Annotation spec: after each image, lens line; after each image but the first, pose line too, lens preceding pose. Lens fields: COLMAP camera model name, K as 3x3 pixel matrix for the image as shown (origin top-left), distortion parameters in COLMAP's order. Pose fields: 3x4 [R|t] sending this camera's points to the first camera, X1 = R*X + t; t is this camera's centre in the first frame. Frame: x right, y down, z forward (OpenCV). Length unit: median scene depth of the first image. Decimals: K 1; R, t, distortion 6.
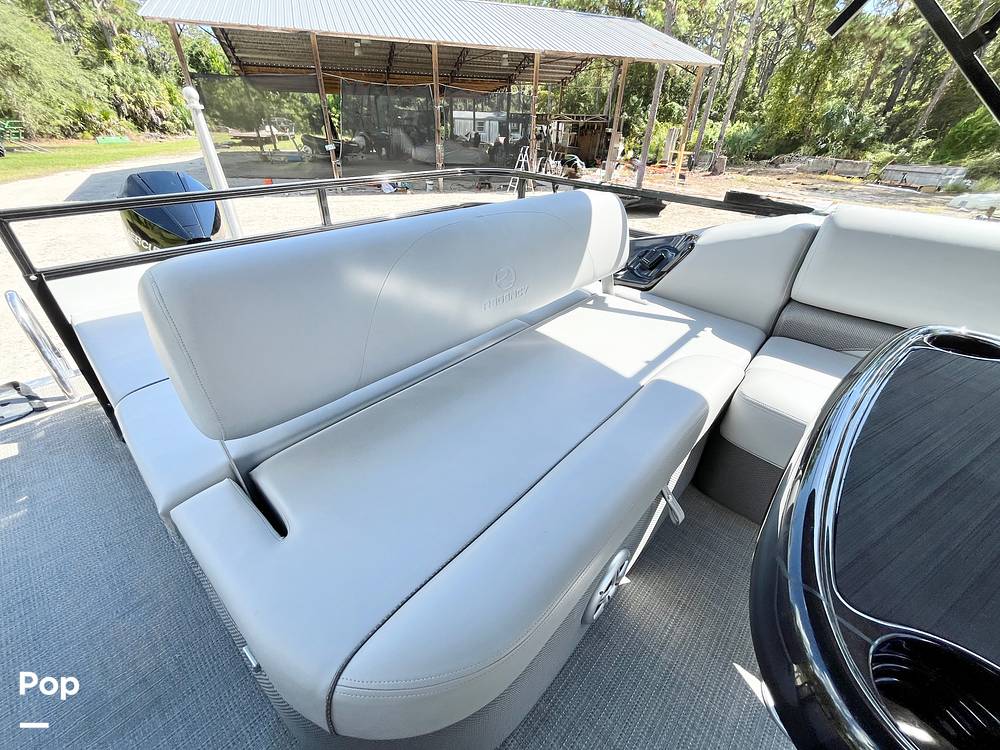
lens RADIAL K [[404.9, 0, 495.5], [0, 404.9, 375.7], [0, 0, 1]] dist [0.000228, -0.000085]
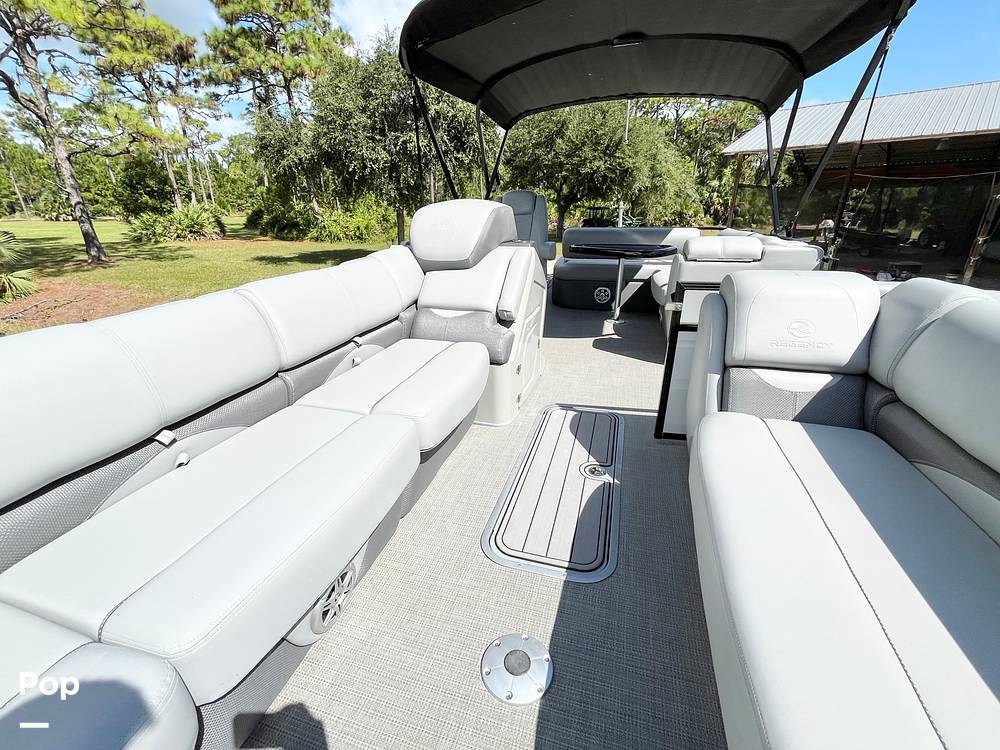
lens RADIAL K [[431.9, 0, 500.0], [0, 431.9, 375.0], [0, 0, 1]] dist [0.001674, -0.000086]
pose [[0.438063, 0.296865, -0.848512, 0.121442], [-0.467139, 0.881620, 0.067277, 0.032550], [0.768037, 0.366902, 0.524883, -0.049959]]
